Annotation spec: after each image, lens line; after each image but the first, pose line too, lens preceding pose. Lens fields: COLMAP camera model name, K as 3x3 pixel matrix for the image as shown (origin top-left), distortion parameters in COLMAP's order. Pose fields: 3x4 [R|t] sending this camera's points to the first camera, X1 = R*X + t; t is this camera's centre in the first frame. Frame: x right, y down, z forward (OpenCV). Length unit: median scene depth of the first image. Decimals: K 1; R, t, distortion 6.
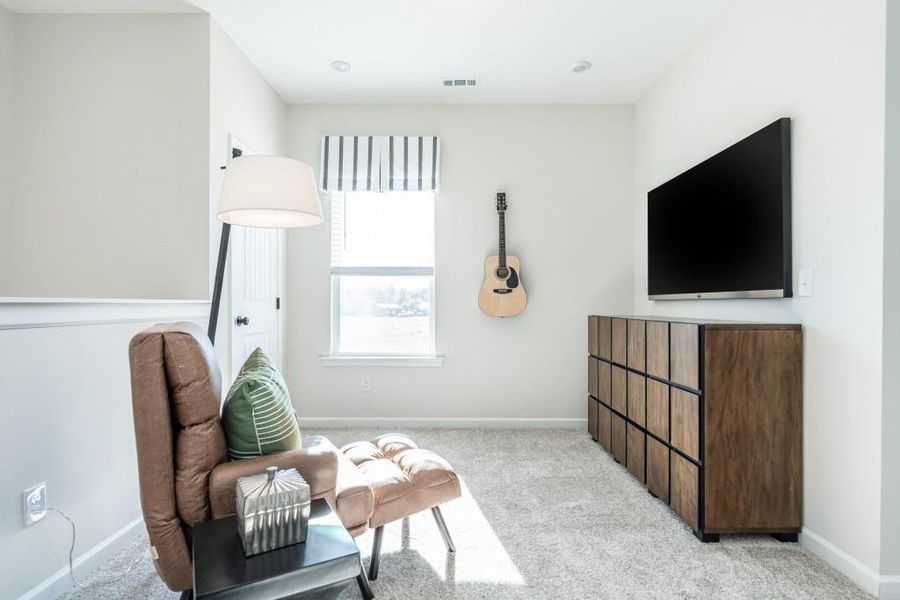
lens RADIAL K [[452.3, 0, 451.8], [0, 452.3, 306.0], [0, 0, 1]] dist [-0.002323, -0.000175]
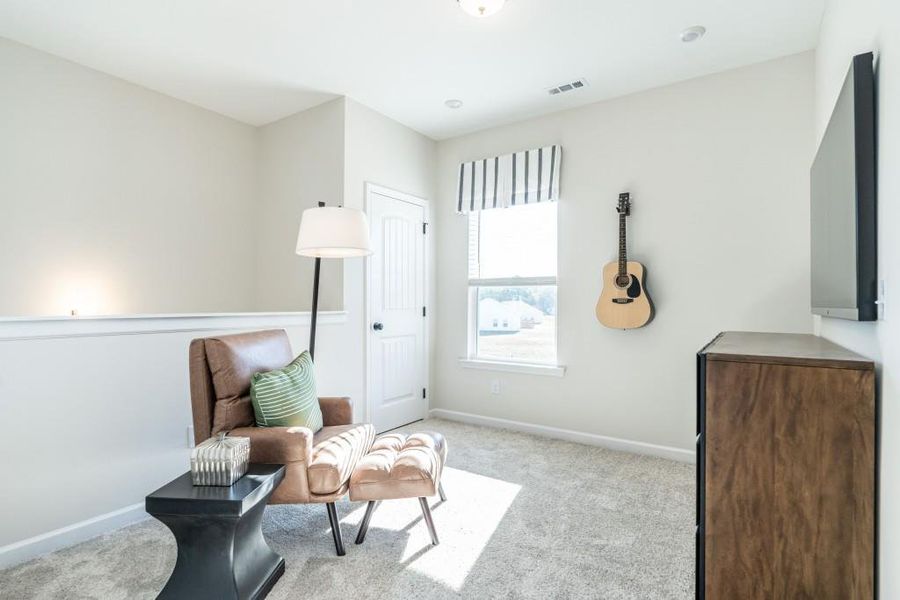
lens RADIAL K [[407.1, 0, 360.3], [0, 407.1, 312.8], [0, 0, 1]] dist [-0.000976, -0.000003]
pose [[0.832343, 0.005669, -0.554232, 0.418849], [-0.005248, 0.999983, 0.002347, -0.026581], [0.554236, 0.000955, 0.832359, 0.073762]]
